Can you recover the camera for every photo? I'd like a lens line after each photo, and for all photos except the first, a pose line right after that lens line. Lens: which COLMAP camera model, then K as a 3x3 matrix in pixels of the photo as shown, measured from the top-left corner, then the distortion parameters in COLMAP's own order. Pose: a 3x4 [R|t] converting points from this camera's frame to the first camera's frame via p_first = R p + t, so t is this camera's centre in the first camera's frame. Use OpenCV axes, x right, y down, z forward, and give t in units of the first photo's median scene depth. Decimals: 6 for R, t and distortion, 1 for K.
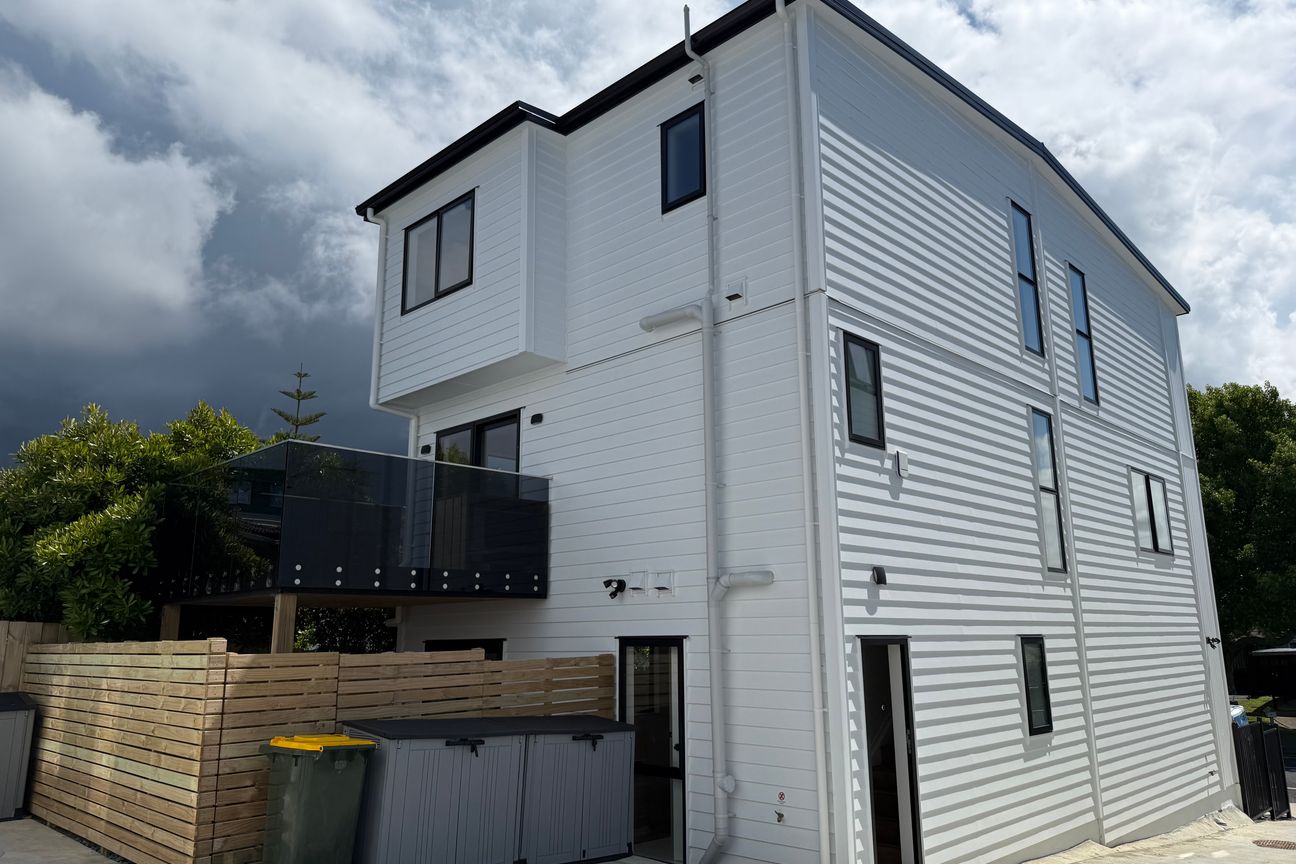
lens RADIAL K [[903.9, 0, 668.9], [0, 903.9, 452.5], [0, 0, 1]] dist [0.128505, -0.210610]
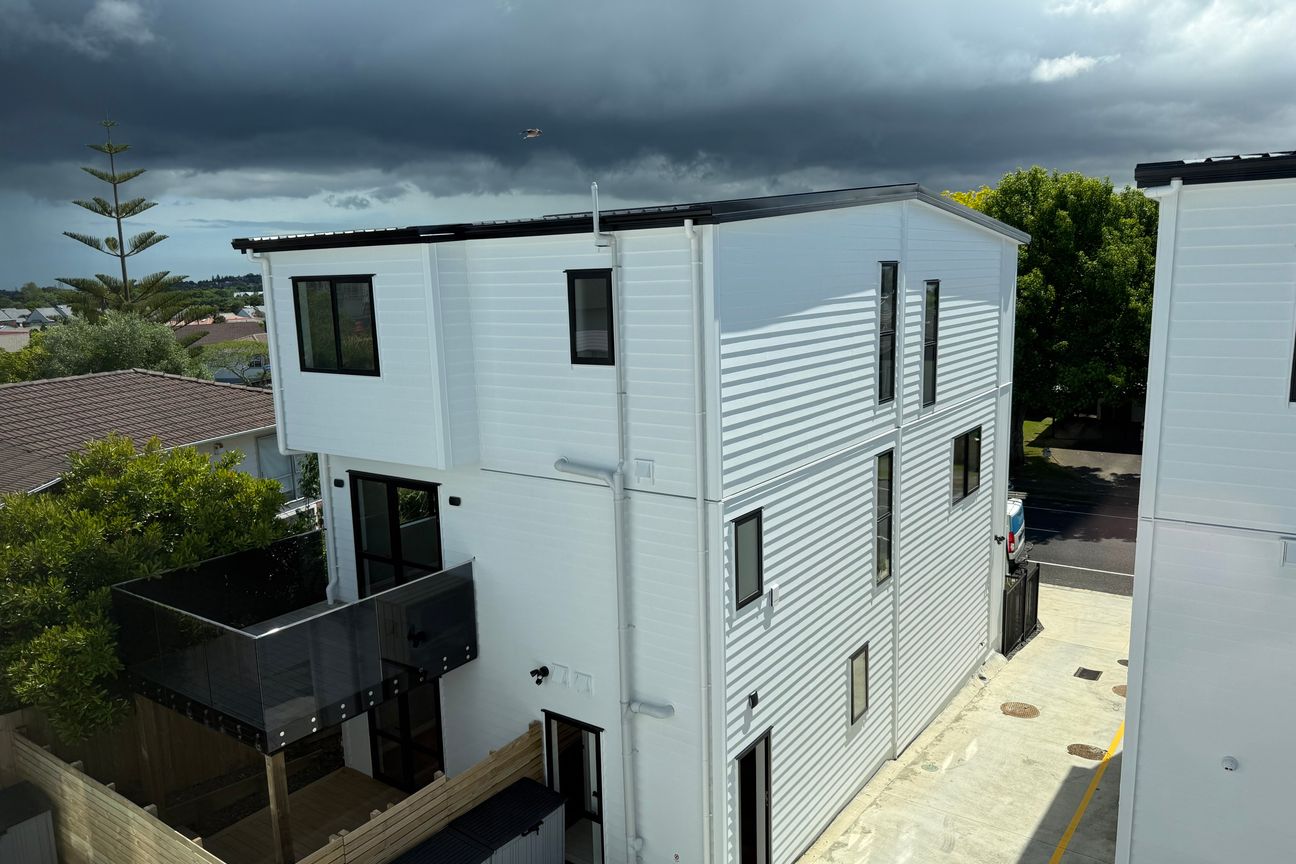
lens RADIAL K [[903.9, 0, 668.9], [0, 903.9, 452.5], [0, 0, 1]] dist [0.128505, -0.210610]
pose [[0.986922, -0.039178, 0.156364, -0.073783], [-0.021479, 0.929404, 0.368438, -0.628166], [-0.159760, -0.366978, 0.916408, -0.044780]]
